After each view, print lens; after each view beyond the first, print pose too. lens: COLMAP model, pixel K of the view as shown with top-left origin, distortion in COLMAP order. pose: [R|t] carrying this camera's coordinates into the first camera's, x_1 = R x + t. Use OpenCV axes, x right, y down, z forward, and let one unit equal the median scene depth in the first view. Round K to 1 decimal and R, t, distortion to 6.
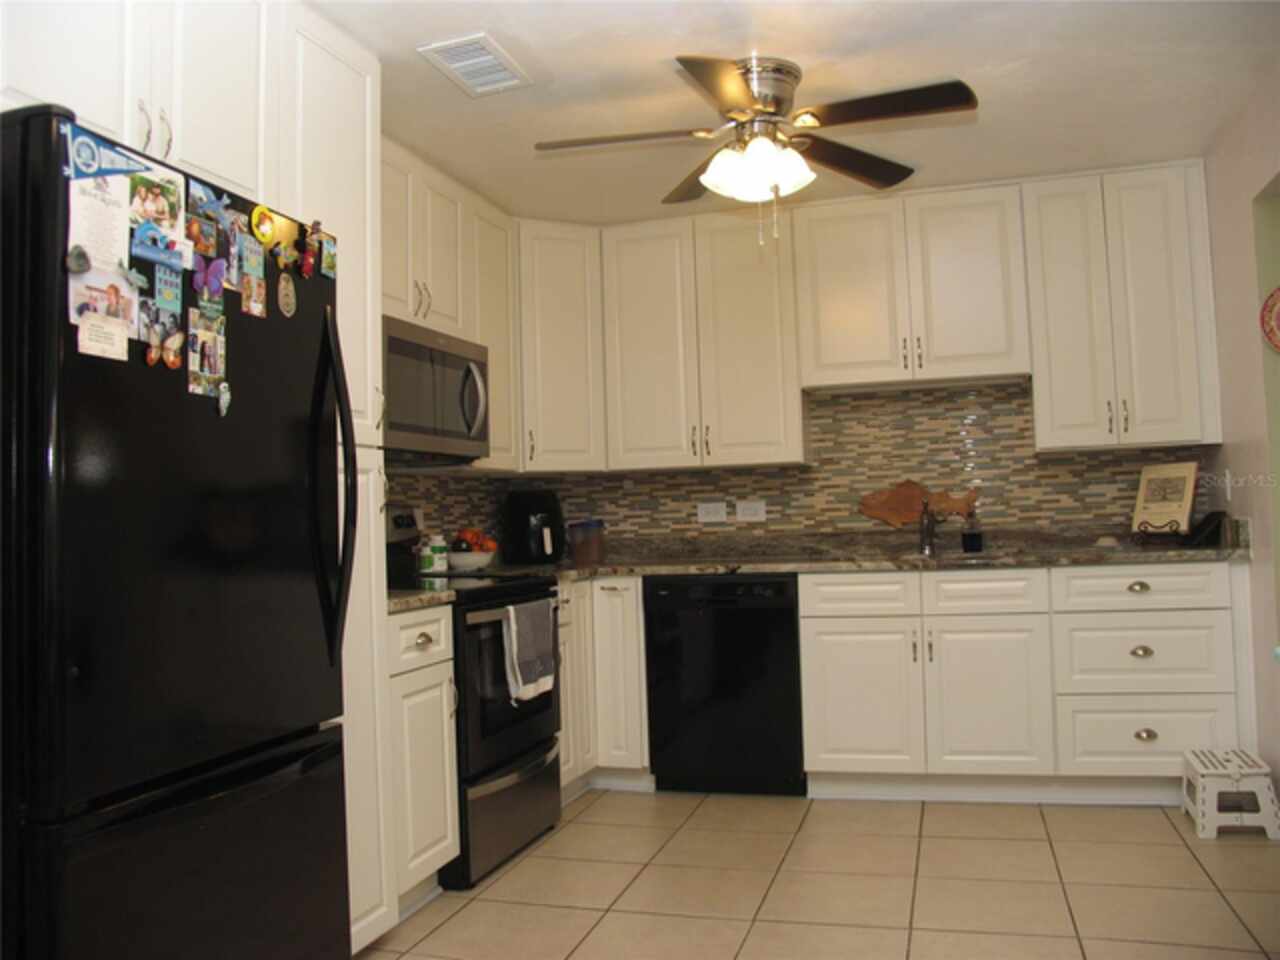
lens RADIAL K [[1082.6, 0, 631.7], [0, 1082.6, 484.0], [0, 0, 1]] dist [-0.147052, 0.117283]
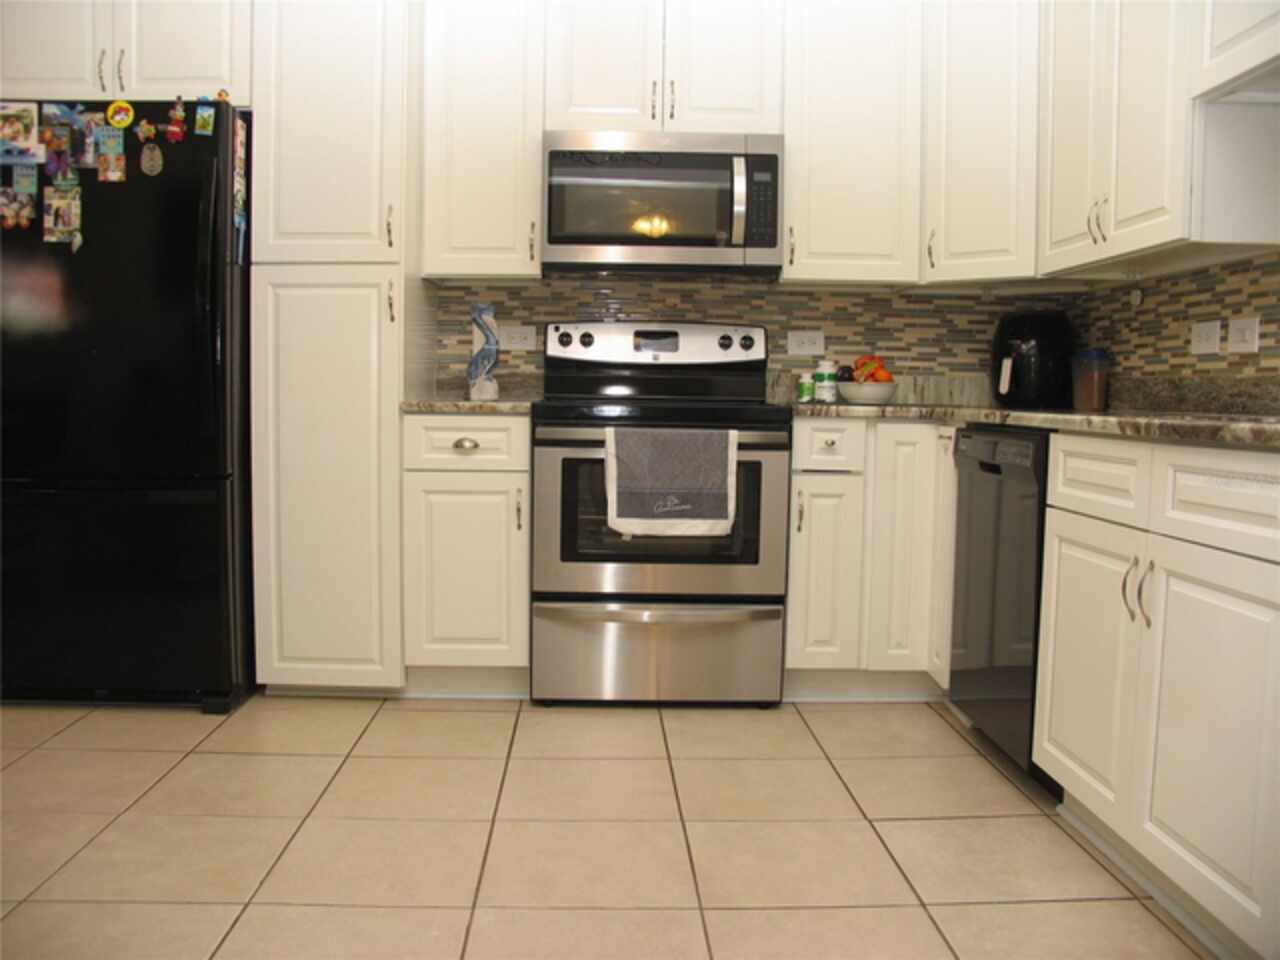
lens RADIAL K [[1082.6, 0, 639.0], [0, 1082.6, 467.9], [0, 0, 1]] dist [-0.147052, 0.117283]
pose [[0.319155, 0.103216, -0.942065, 0.653619], [0.005217, 0.993845, 0.110656, 0.039667], [0.947688, -0.040231, 0.316652, 0.630717]]
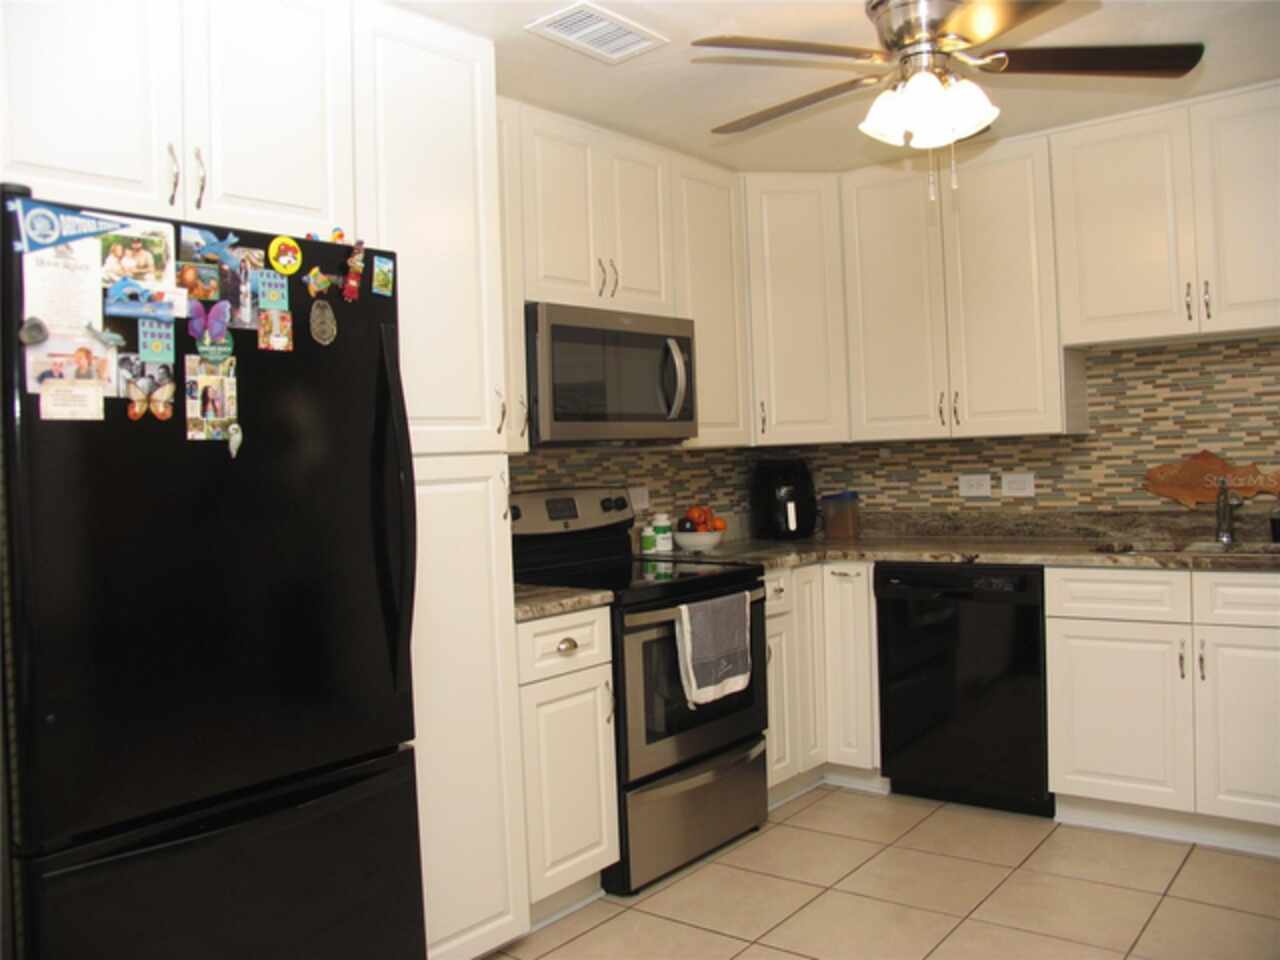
lens RADIAL K [[1082.6, 0, 633.3], [0, 1082.6, 482.1], [0, 0, 1]] dist [-0.147052, 0.117283]
pose [[0.930197, 0.002617, -0.367052, 0.166771], [0.022231, 0.997737, 0.063452, -0.047451], [0.366387, -0.067182, 0.928034, 0.098388]]
